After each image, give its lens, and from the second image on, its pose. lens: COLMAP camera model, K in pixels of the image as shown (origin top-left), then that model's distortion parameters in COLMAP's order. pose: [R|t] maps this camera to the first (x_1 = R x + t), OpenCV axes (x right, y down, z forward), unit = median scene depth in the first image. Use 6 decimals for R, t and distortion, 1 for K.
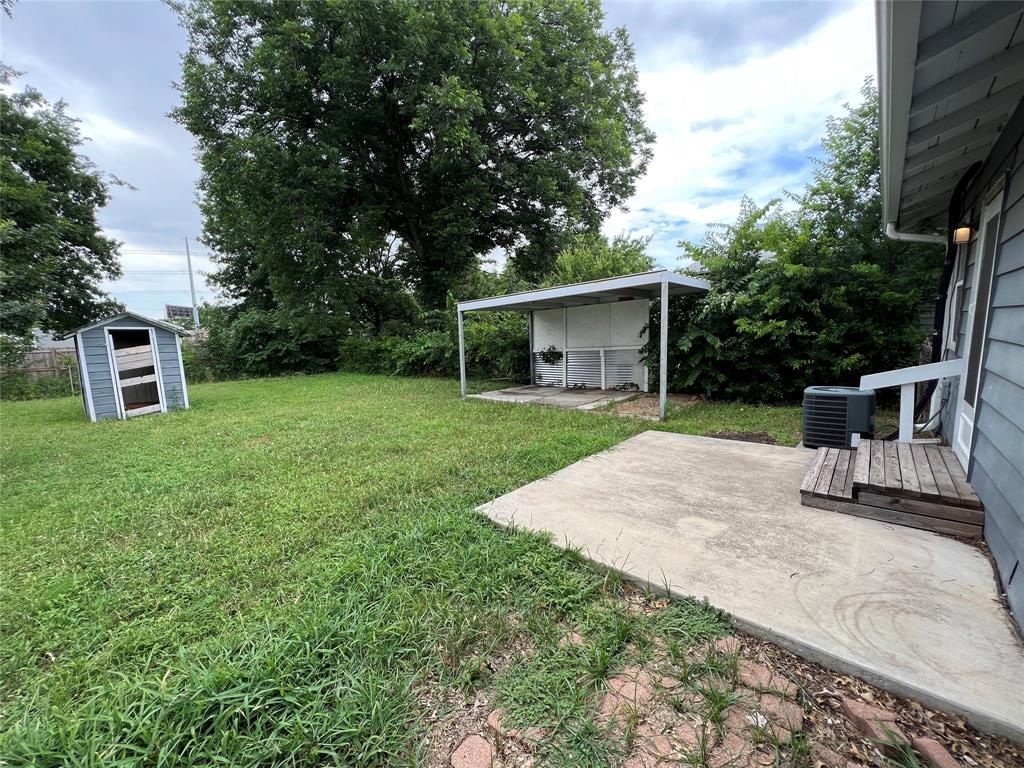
lens RADIAL K [[411.4, 0, 512.0], [0, 411.4, 384.0], [0, 0, 1]] dist [-0.002202, -0.000312]
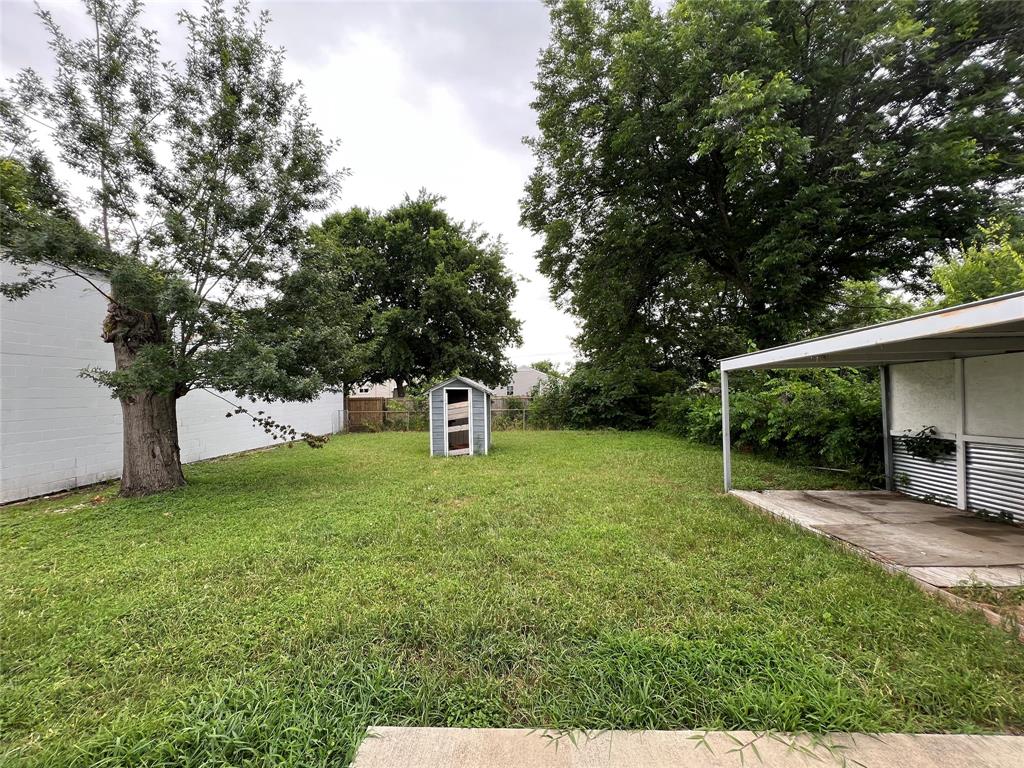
lens RADIAL K [[411.4, 0, 512.0], [0, 411.4, 384.0], [0, 0, 1]] dist [-0.002202, -0.000312]
pose [[0.645302, 0.007521, -0.763890, 0.152278], [-0.100317, 0.992127, -0.074975, -0.052464], [0.757312, 0.125013, 0.640976, 0.216244]]
